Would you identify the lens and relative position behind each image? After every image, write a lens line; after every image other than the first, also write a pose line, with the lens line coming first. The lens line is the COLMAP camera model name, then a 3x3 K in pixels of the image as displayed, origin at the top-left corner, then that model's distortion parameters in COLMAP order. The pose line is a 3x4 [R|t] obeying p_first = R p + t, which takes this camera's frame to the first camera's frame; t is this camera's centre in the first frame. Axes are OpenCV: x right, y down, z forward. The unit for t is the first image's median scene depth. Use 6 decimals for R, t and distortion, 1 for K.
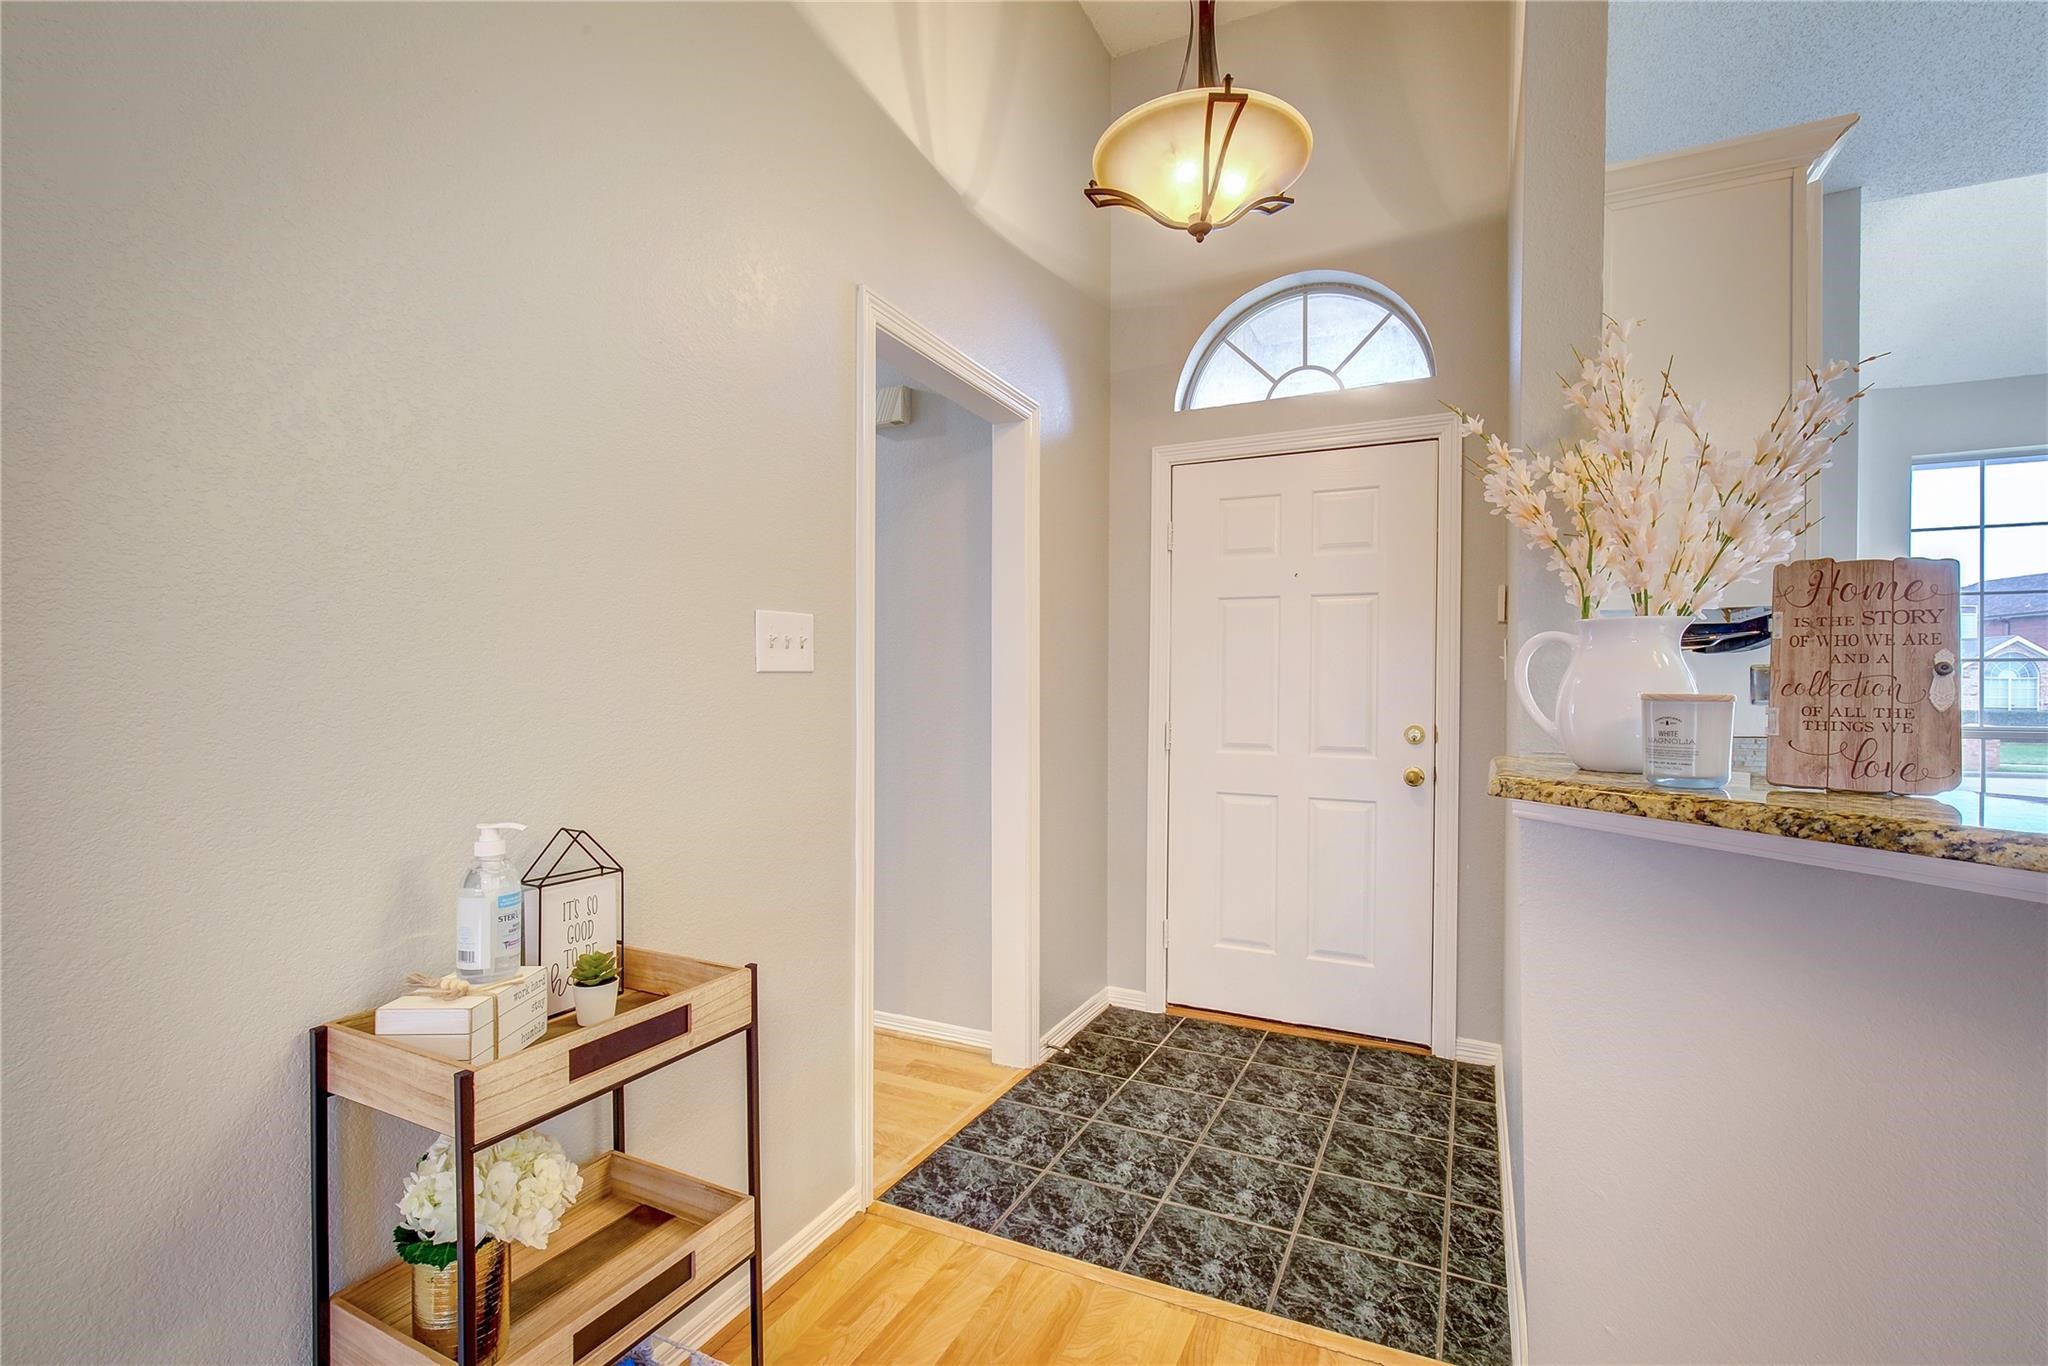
lens RADIAL K [[913.8, 0, 1038.3], [0, 913.8, 687.6], [0, 0, 1]] dist [-0.004443, 0.000761]
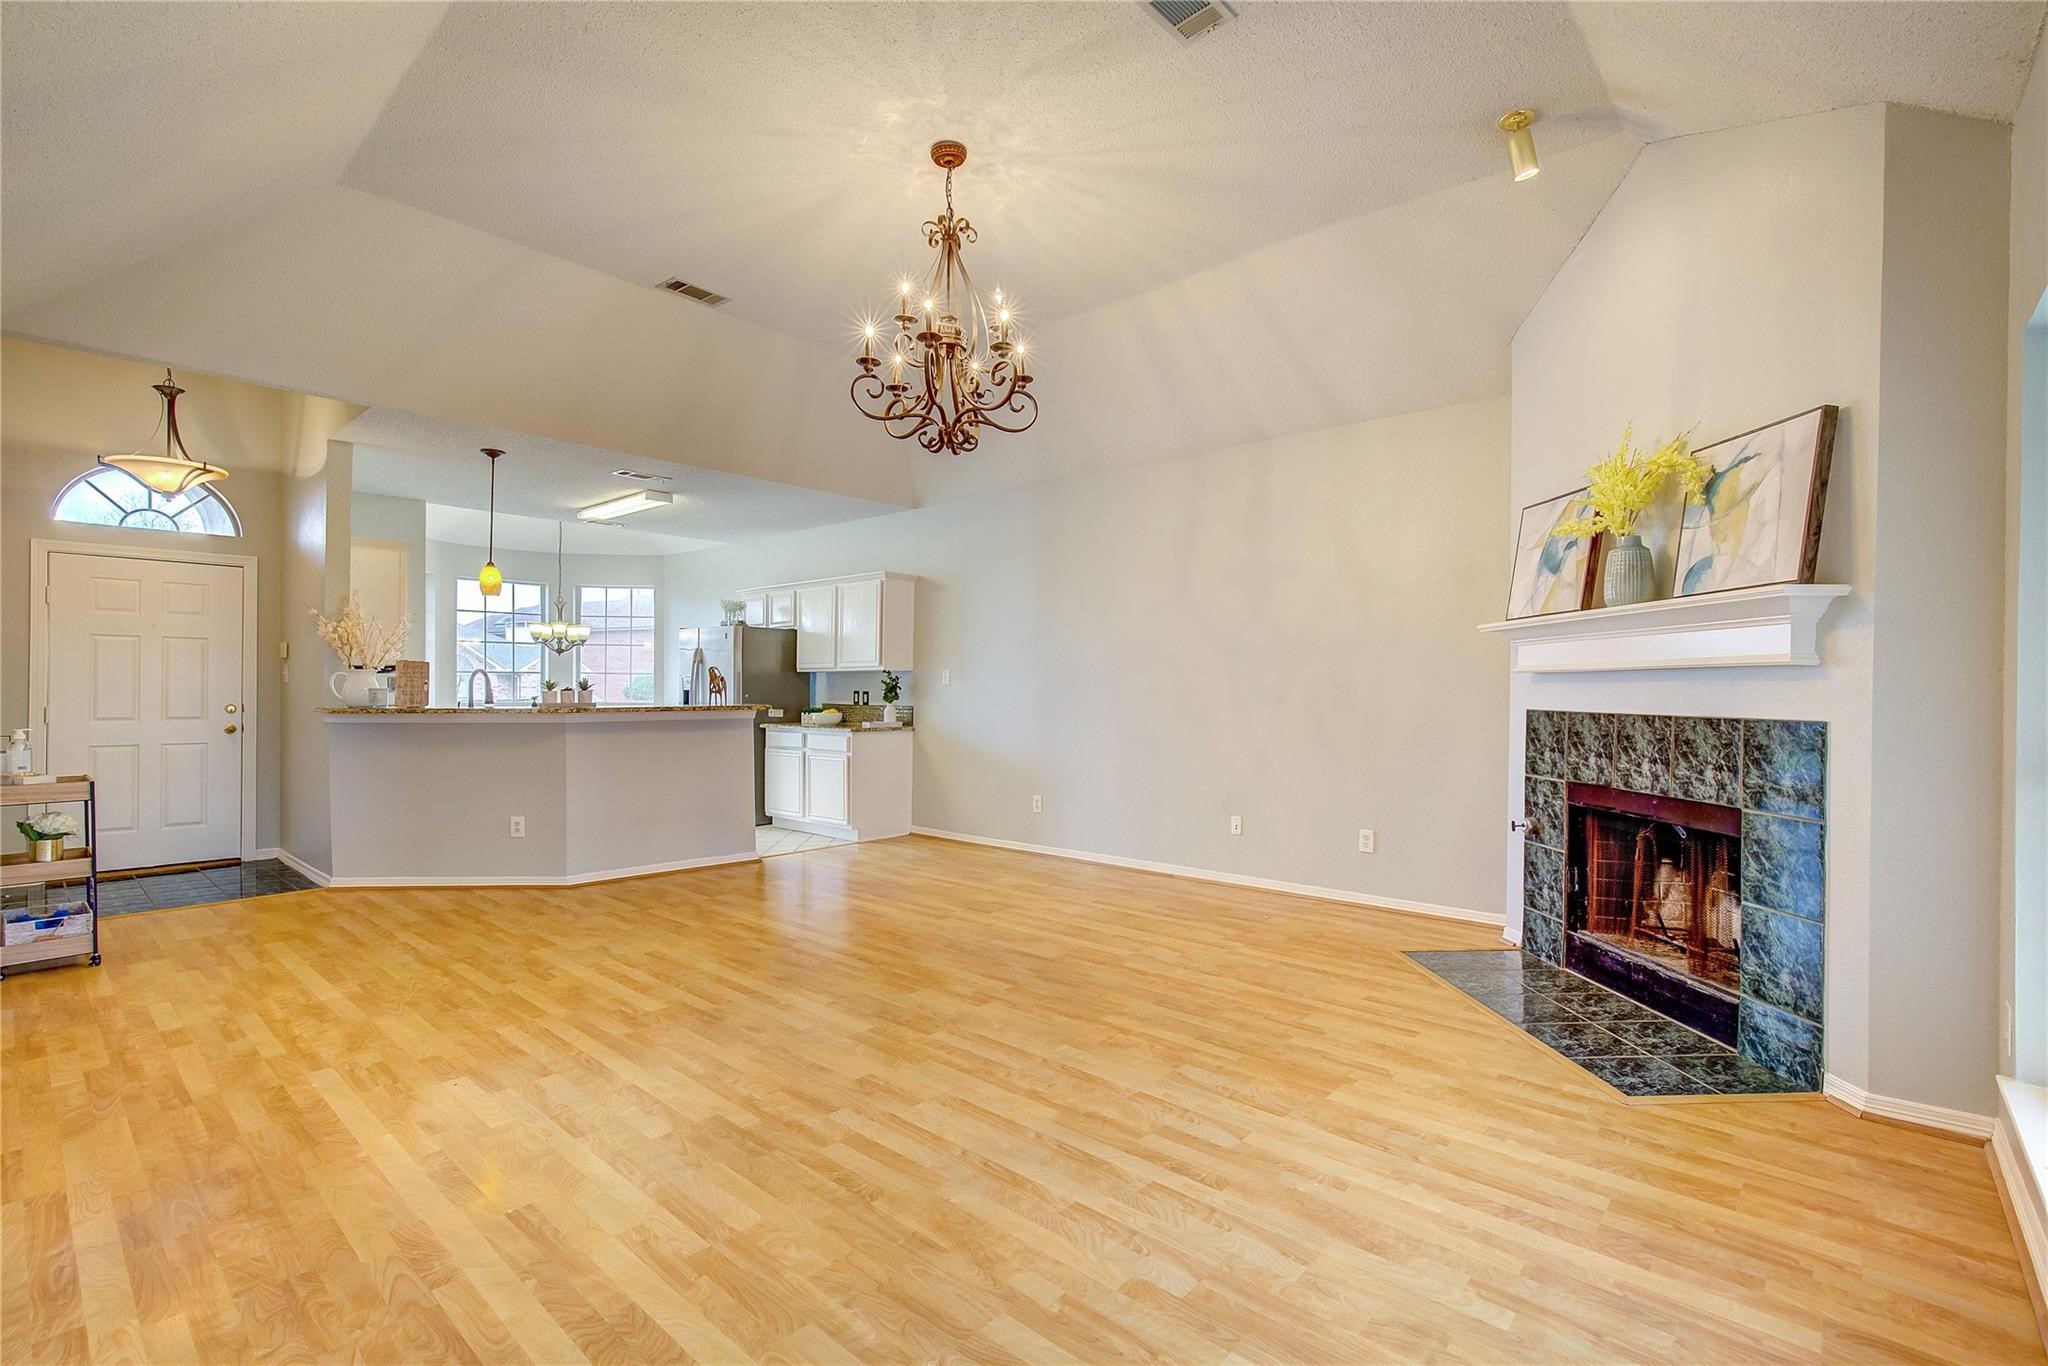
lens RADIAL K [[916.8, 0, 1032.0], [0, 916.8, 689.5], [0, 0, 1]] dist [-0.003389, -0.000099]
pose [[0.277325, -0.011663, 0.960705, -1.755715], [0.001950, 0.999931, 0.011576, -0.018871], [-0.960774, -0.001337, 0.277329, -2.154747]]
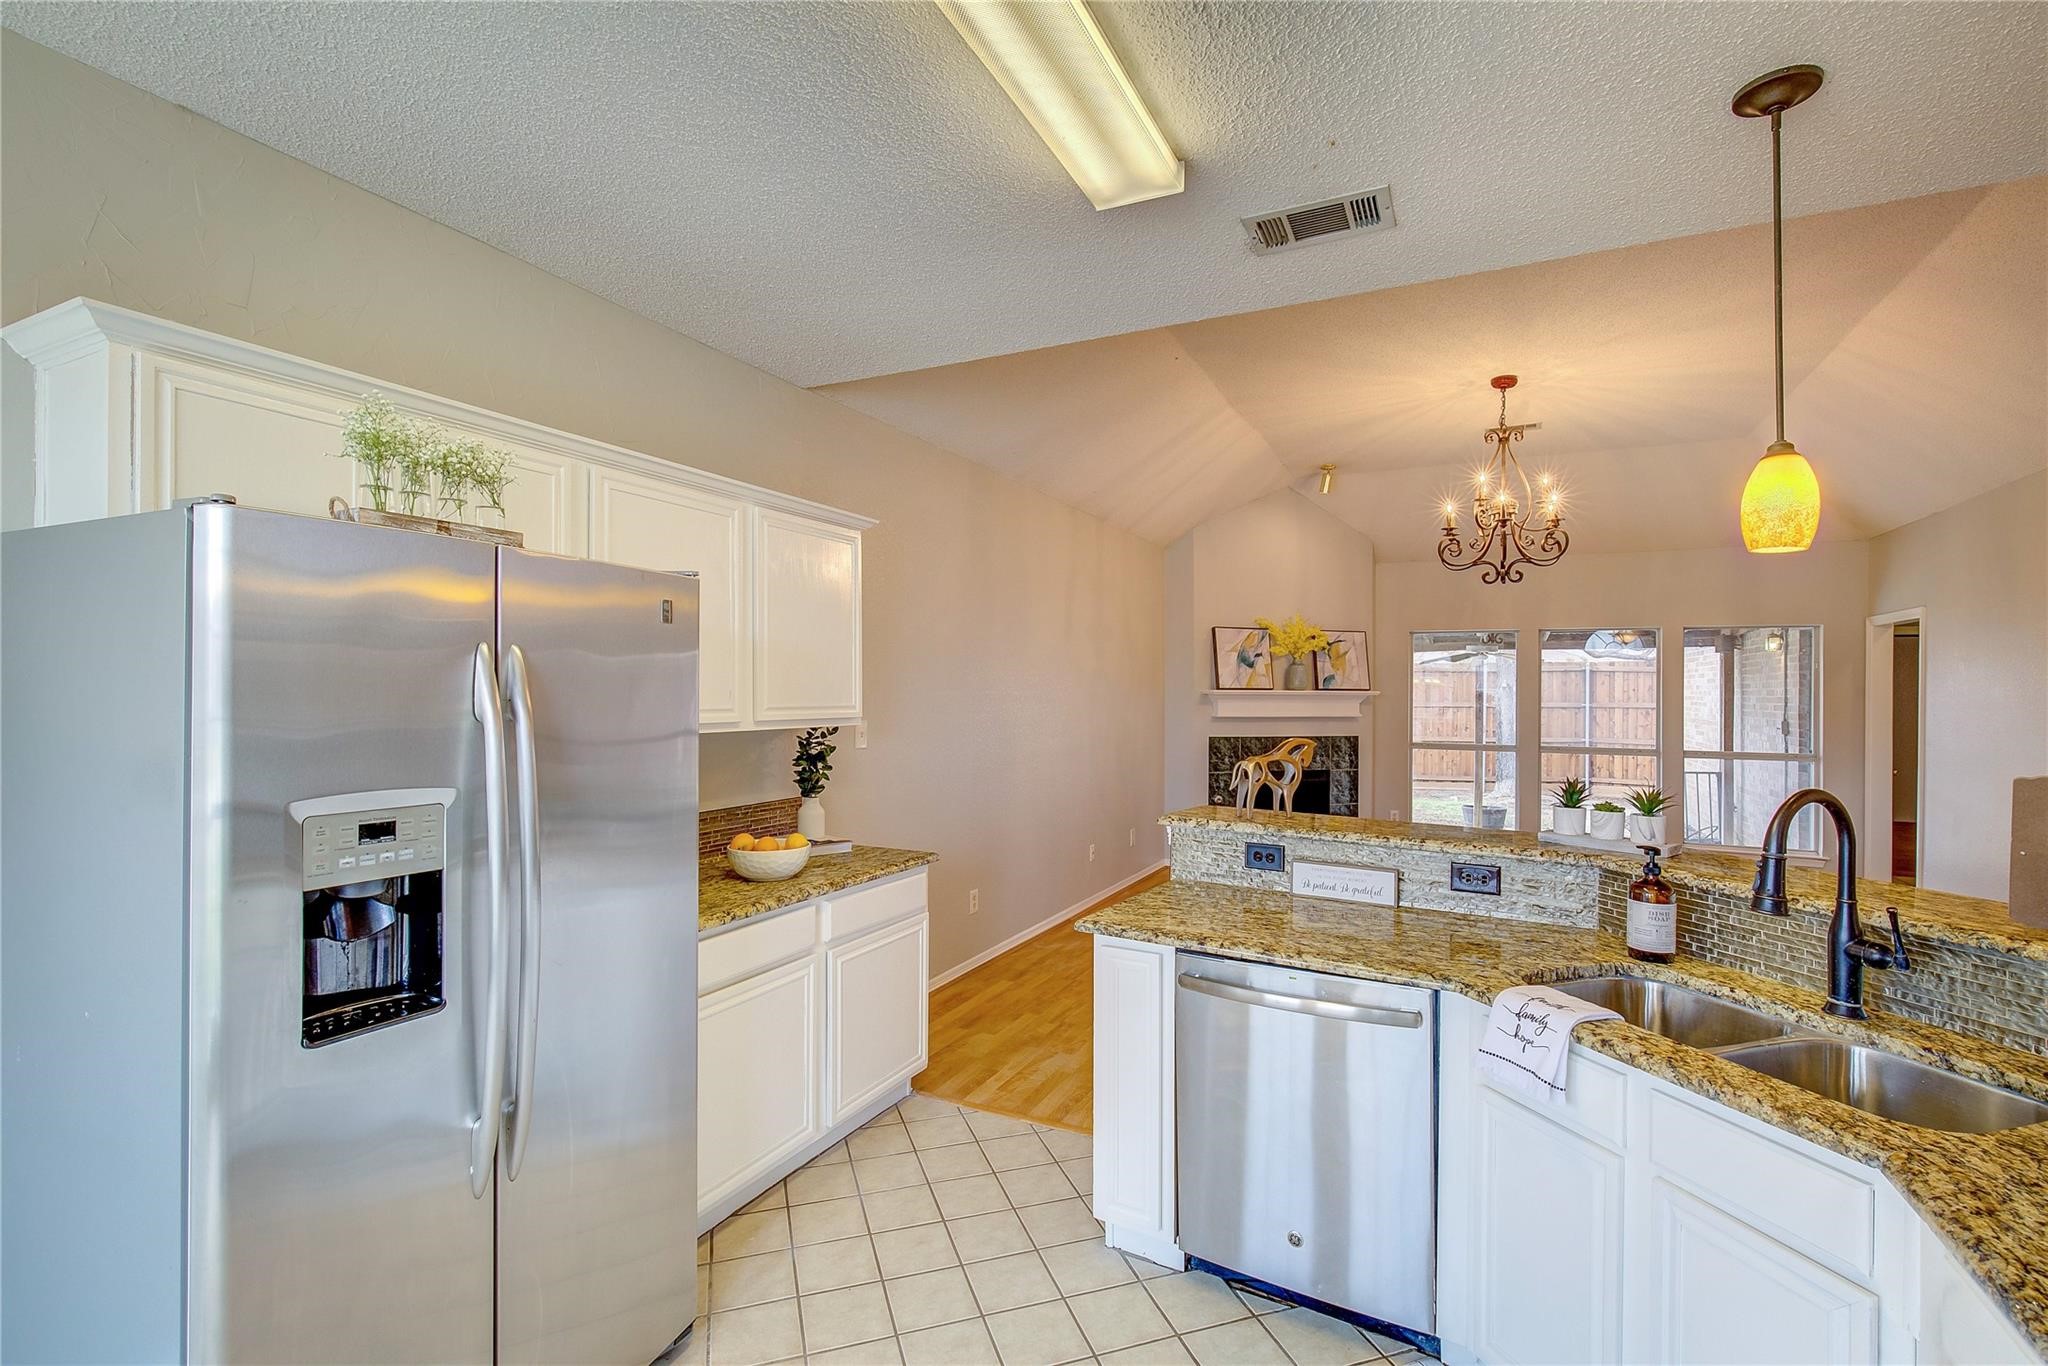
lens RADIAL K [[921.9, 0, 1025.9], [0, 921.9, 691.1], [0, 0, 1]] dist [-0.005298, 0.001280]
pose [[-0.999612, -0.017380, 0.021772, 1.675541], [-0.017370, 0.999849, 0.000629, -0.142861], [-0.021779, 0.000250, -0.999763, 1.672465]]
